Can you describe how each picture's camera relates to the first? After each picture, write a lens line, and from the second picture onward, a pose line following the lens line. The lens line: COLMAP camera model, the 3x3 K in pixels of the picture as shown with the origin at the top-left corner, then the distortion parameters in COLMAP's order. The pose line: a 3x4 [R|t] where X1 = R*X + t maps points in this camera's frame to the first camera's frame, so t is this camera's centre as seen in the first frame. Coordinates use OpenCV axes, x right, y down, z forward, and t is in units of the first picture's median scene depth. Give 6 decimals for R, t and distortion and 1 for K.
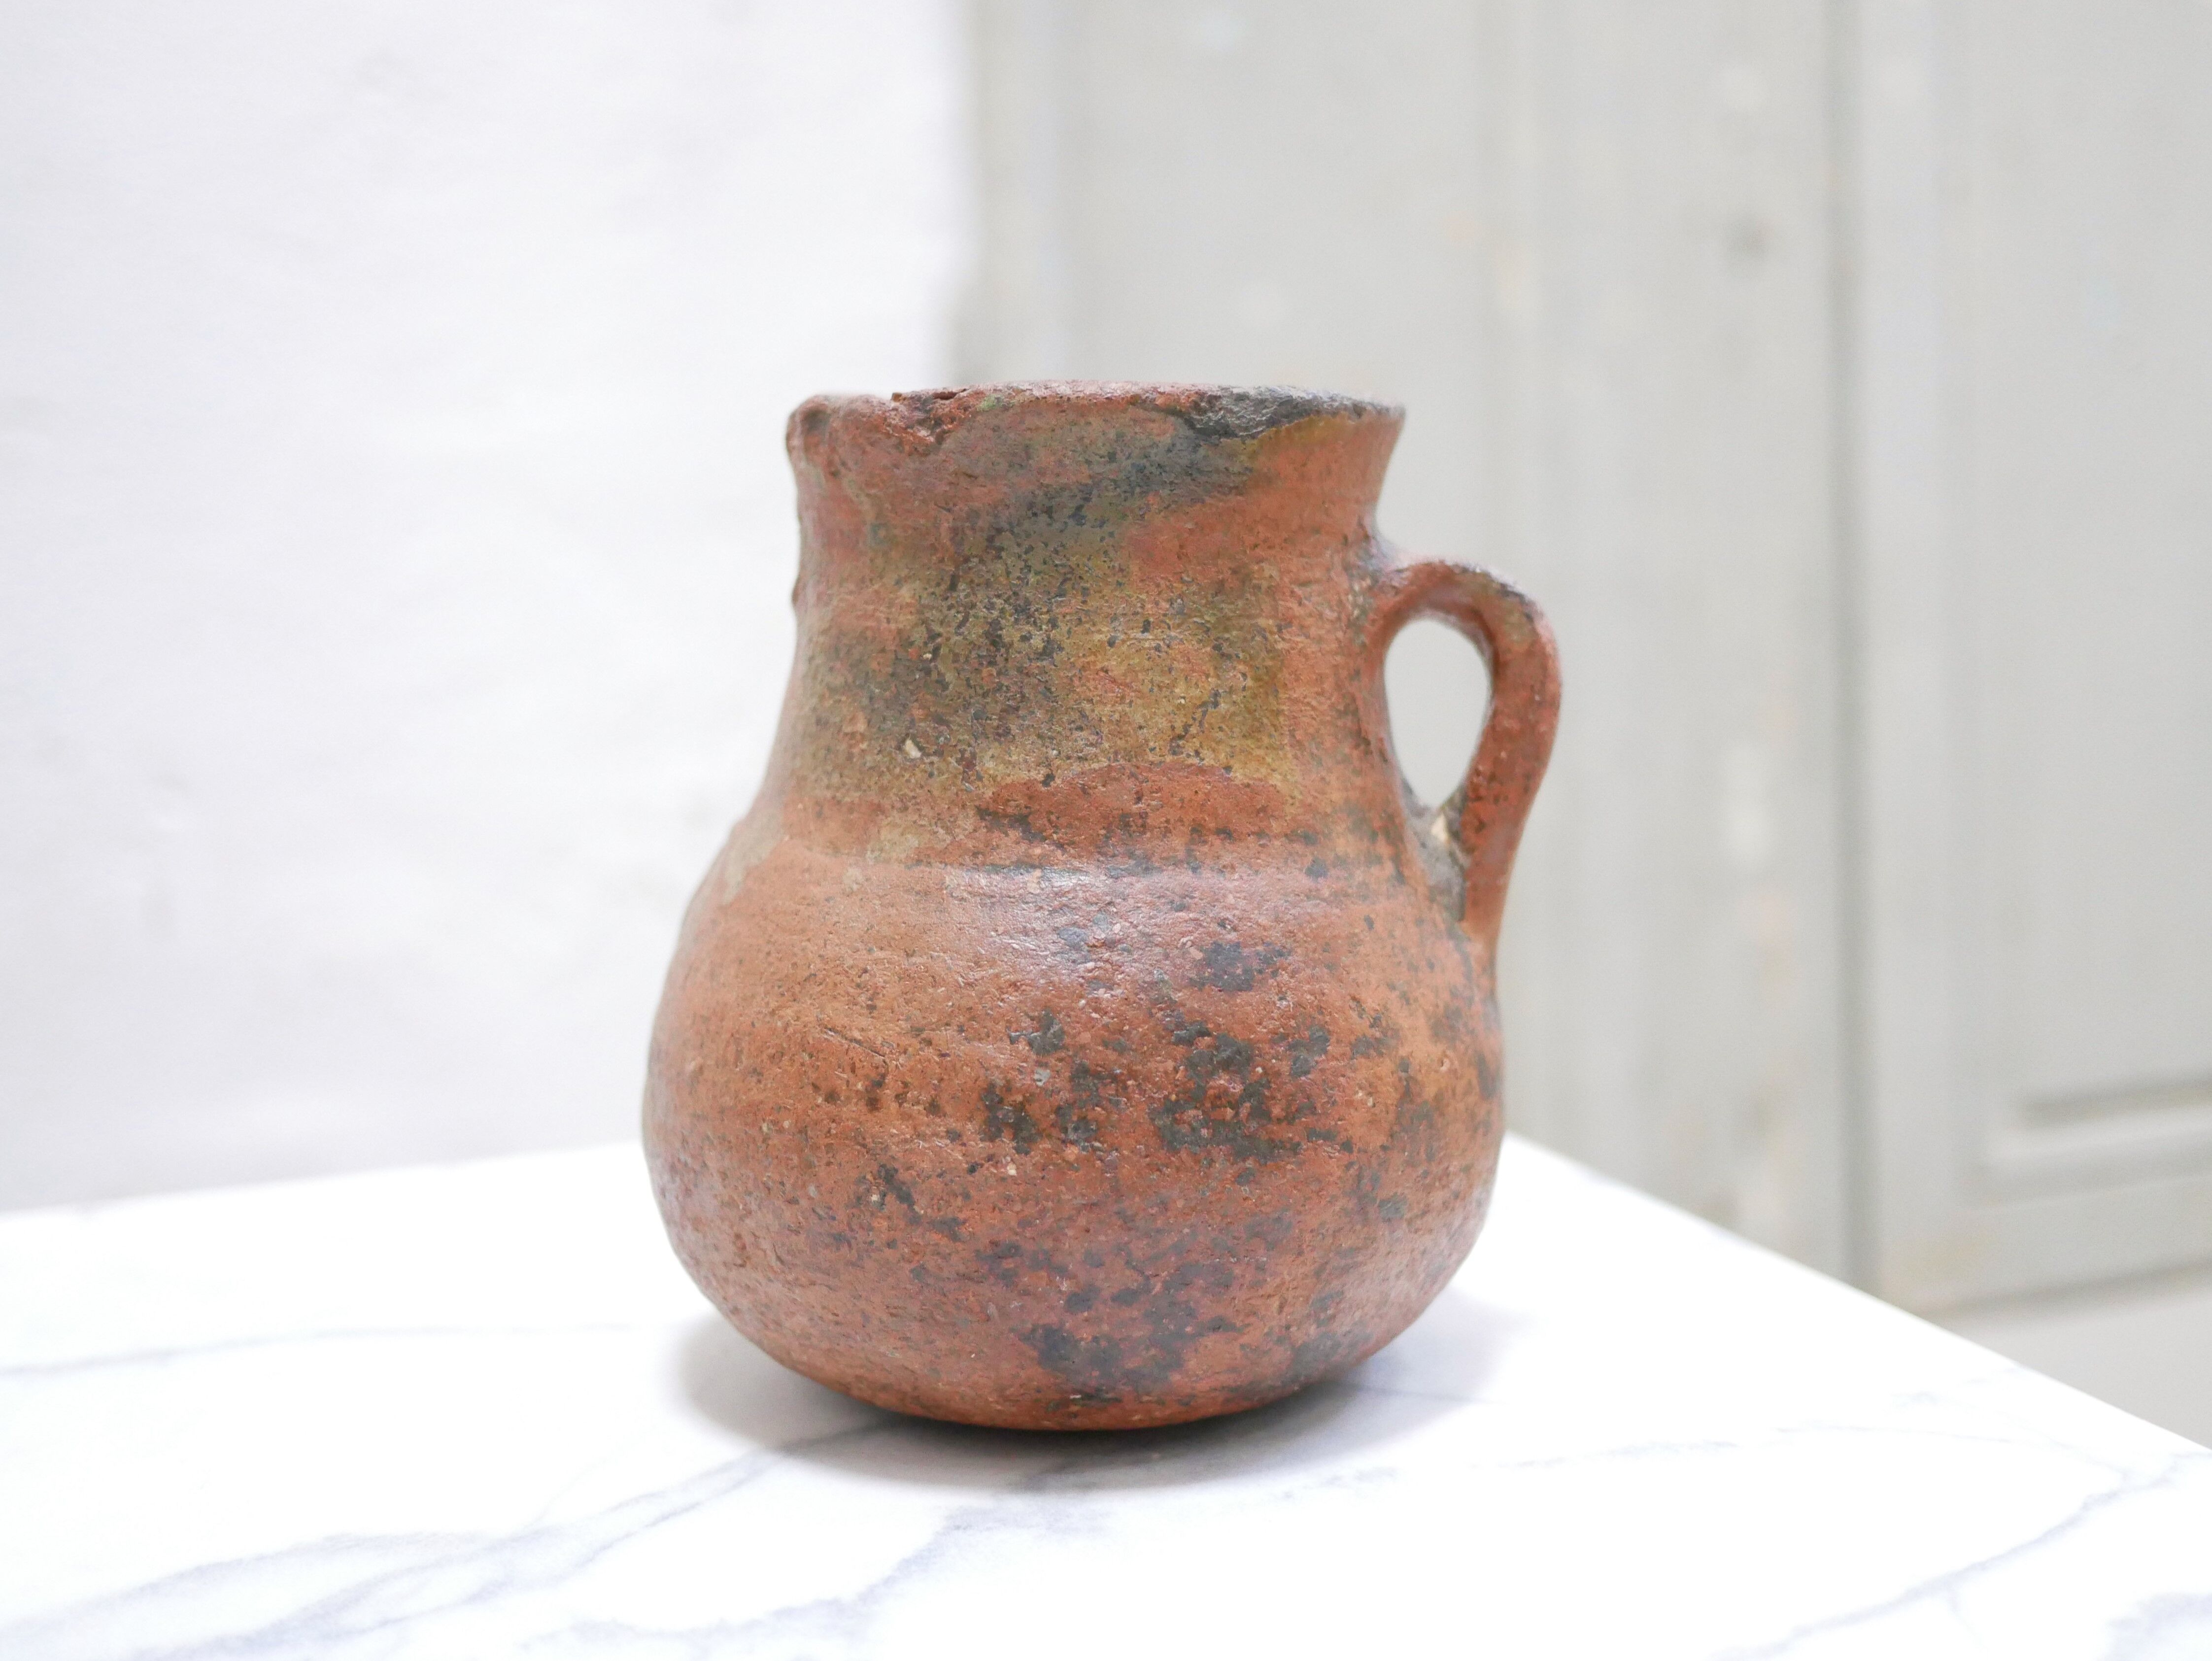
lens RADIAL K [[2588.9, 0, 1106.0], [0, 2588.9, 830.5], [0, 0, 1]] dist [-0.036579, 0.074393]
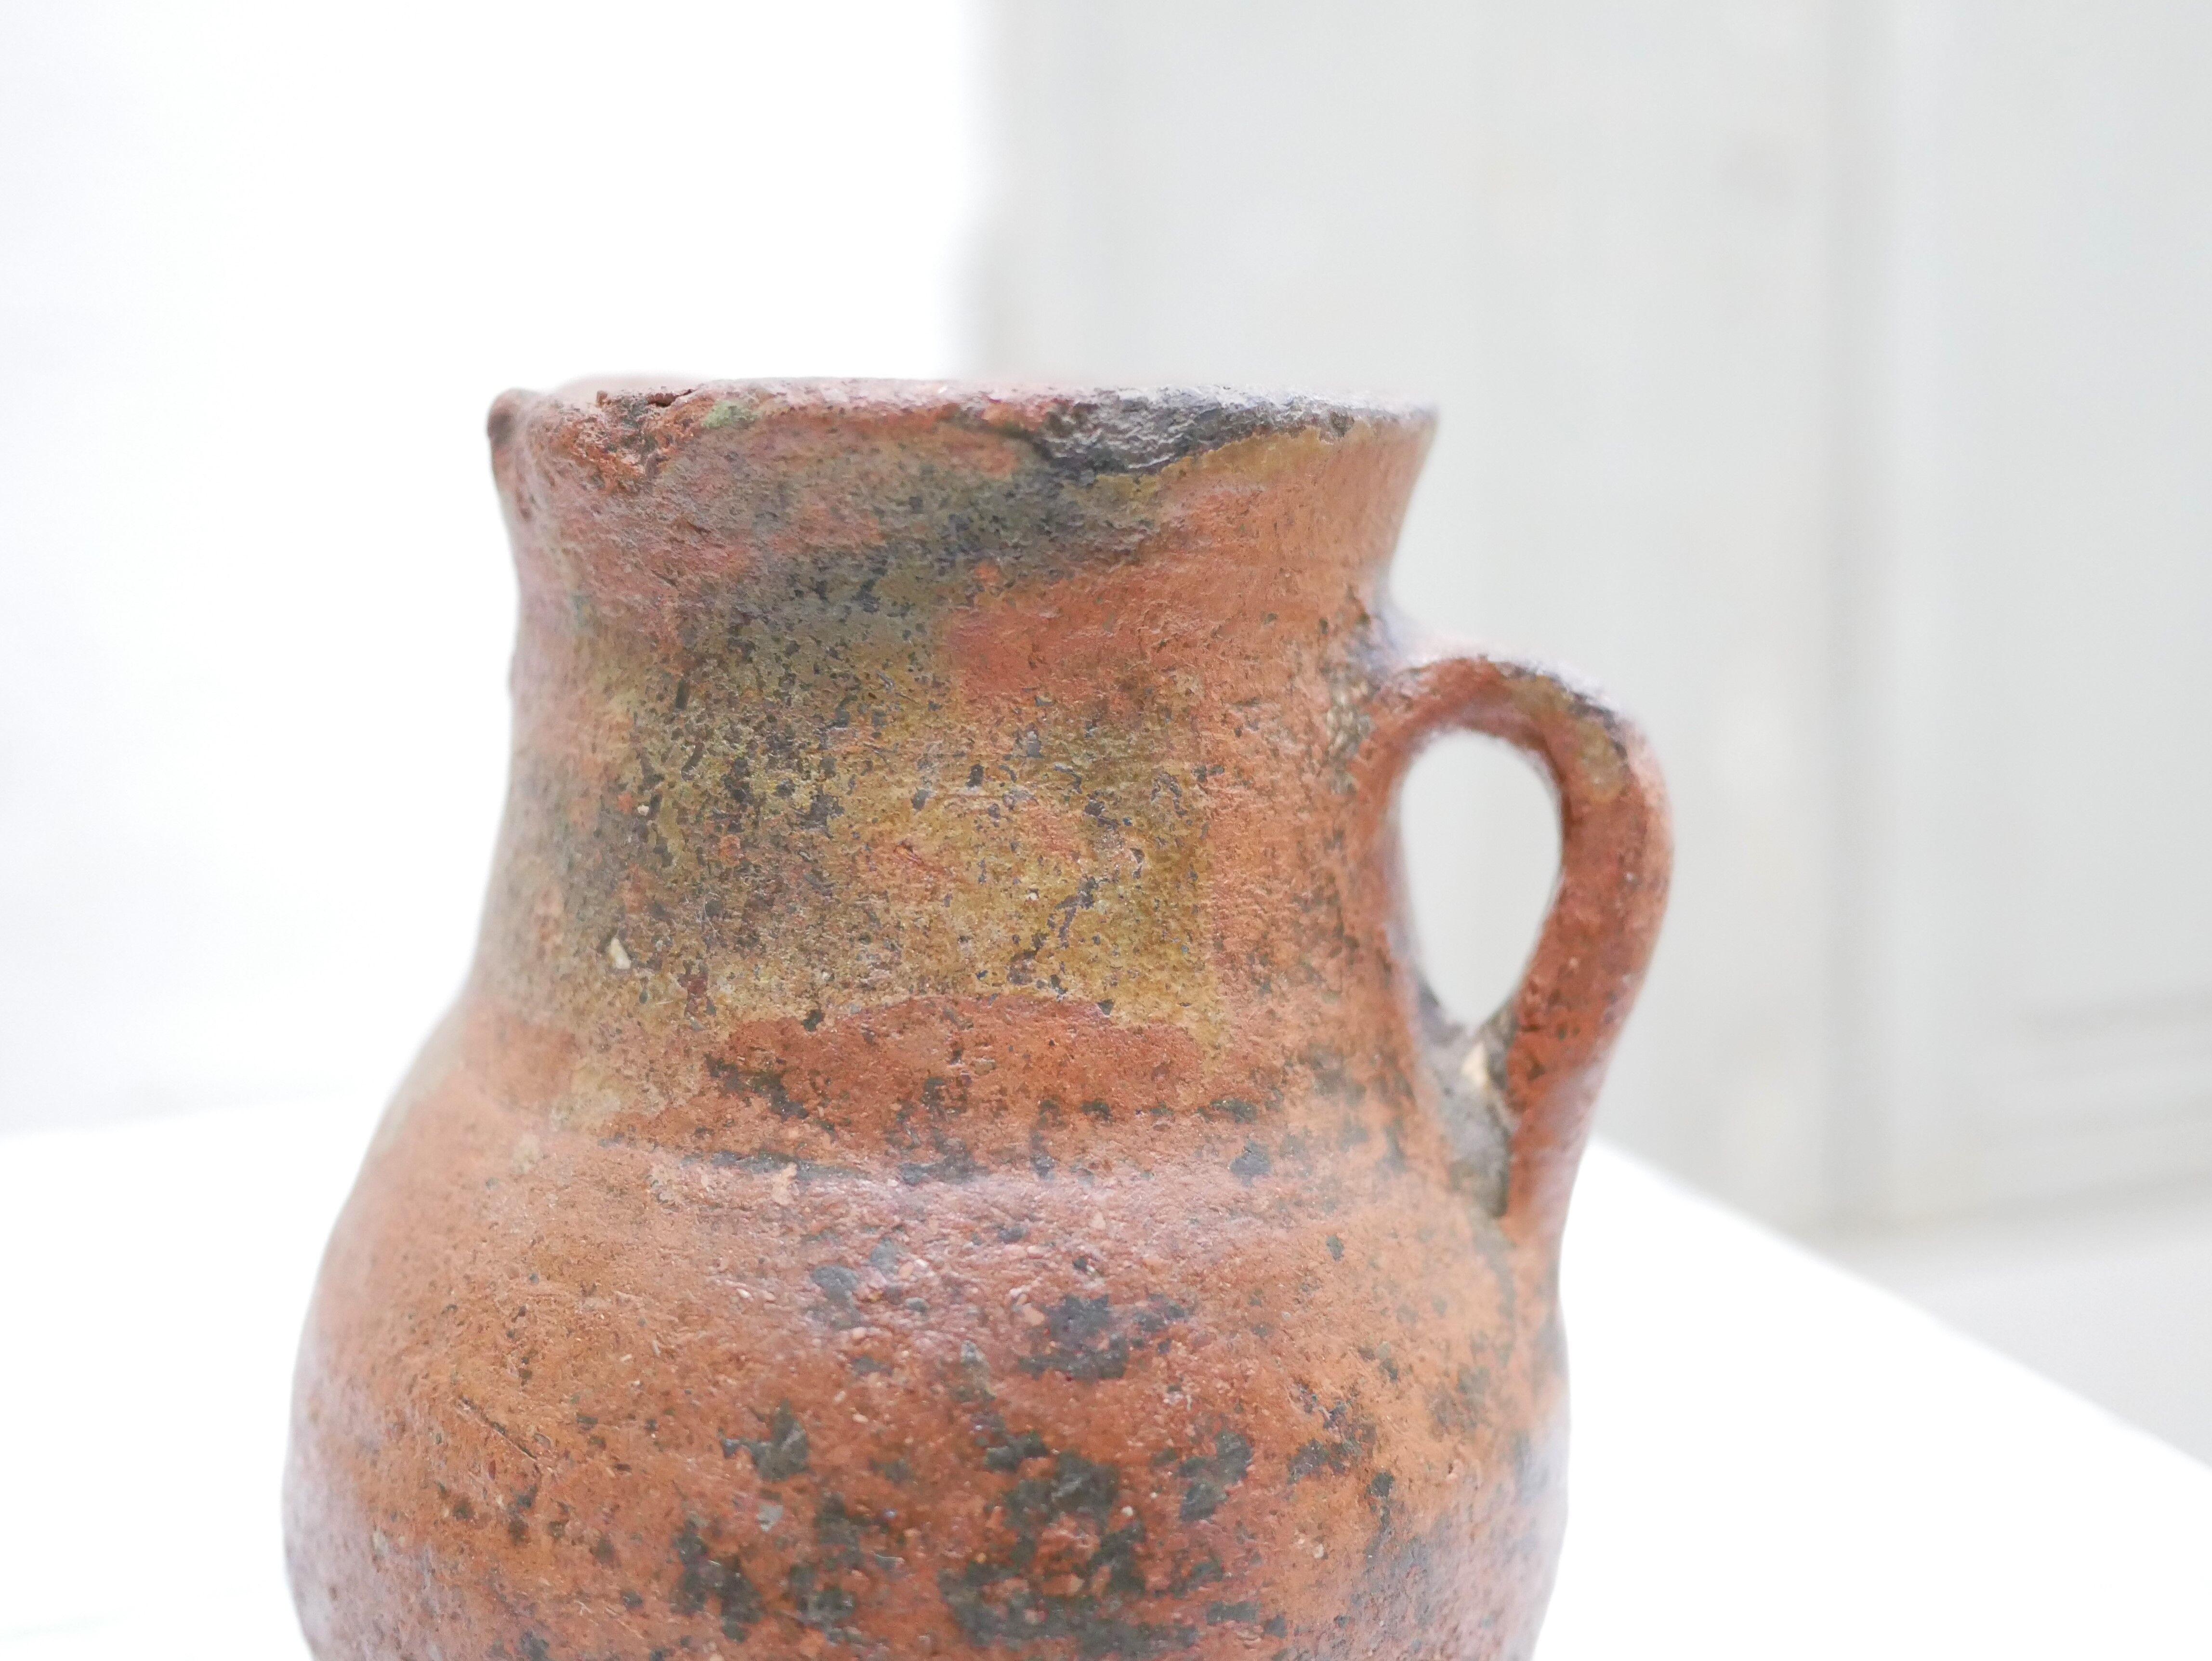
lens RADIAL K [[2589.1, 0, 1106.0], [0, 2589.1, 830.5], [0, 0, 1]] dist [-0.036579, 0.074393]
pose [[0.995452, 0.023901, -0.092216, 0.103960], [-0.020099, 0.998918, 0.041932, -0.092278], [0.093119, -0.039887, 0.994856, 0.384301]]
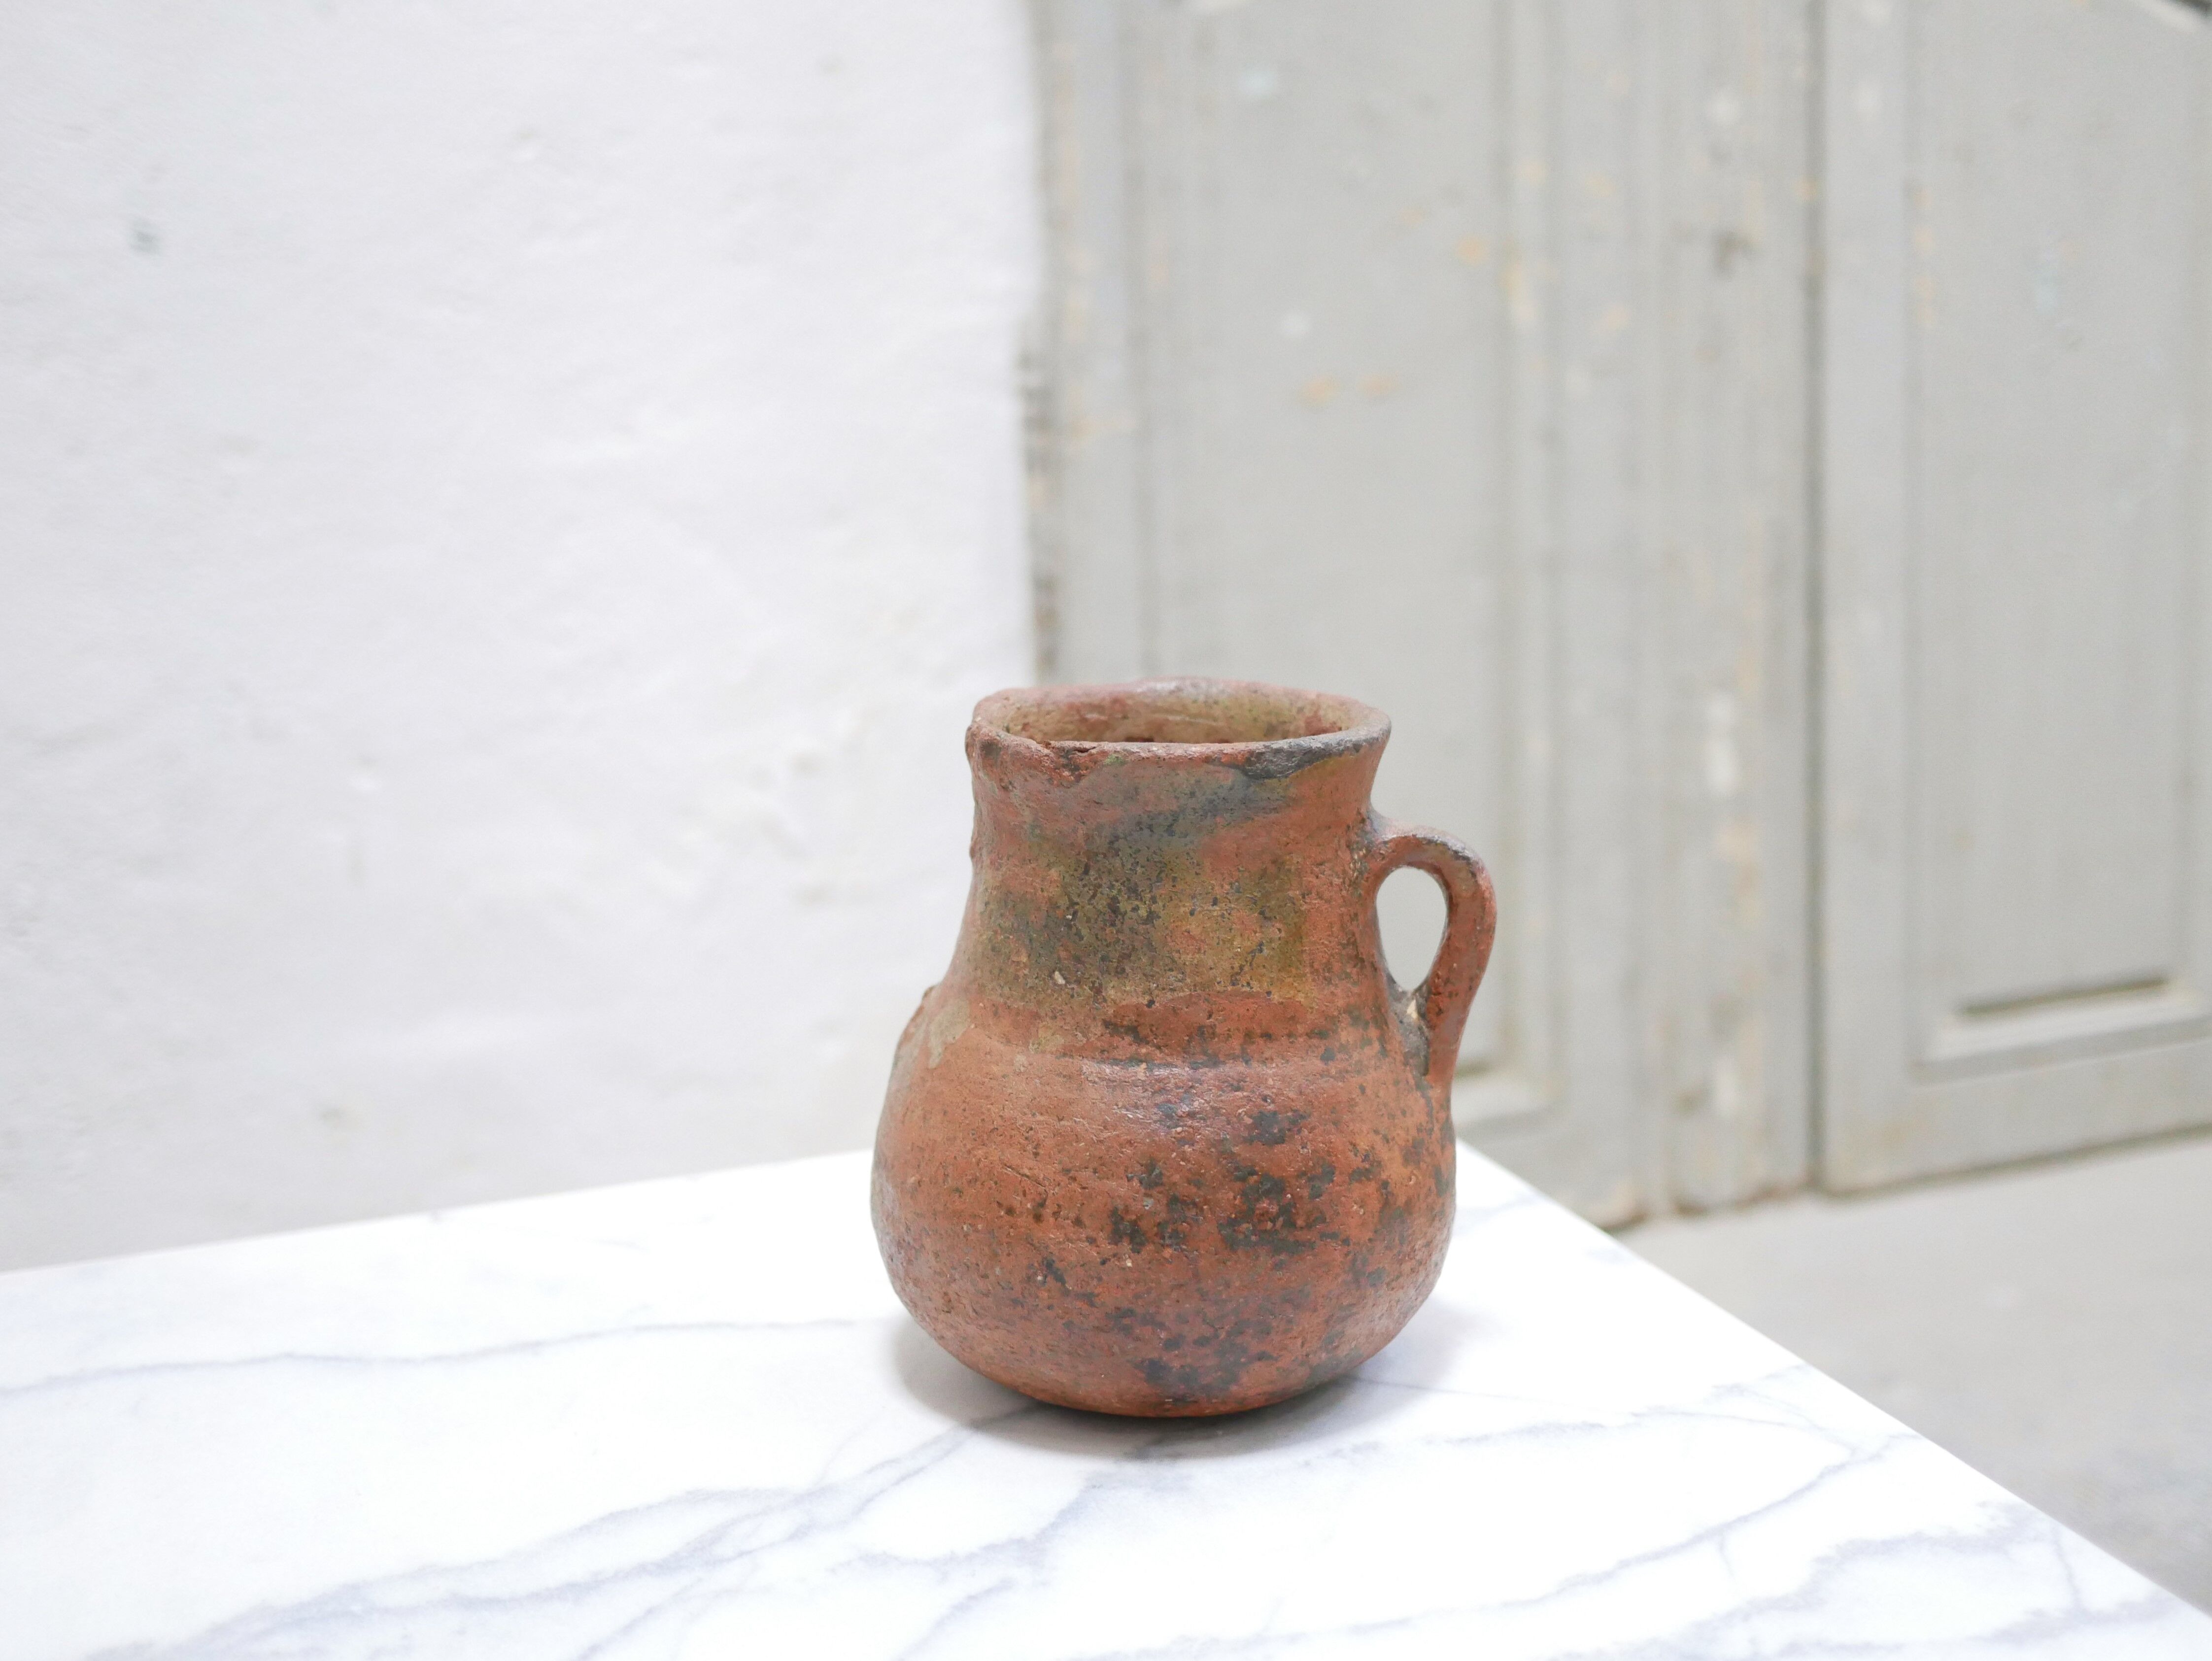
lens RADIAL K [[2588.9, 0, 1106.0], [0, 2588.9, 830.5], [0, 0, 1]] dist [-0.036579, 0.074393]
pose [[0.999905, -0.002531, -0.013561, -0.027353], [0.003622, 0.996700, 0.081093, -0.242617], [0.013311, -0.081135, 0.996614, -0.502936]]
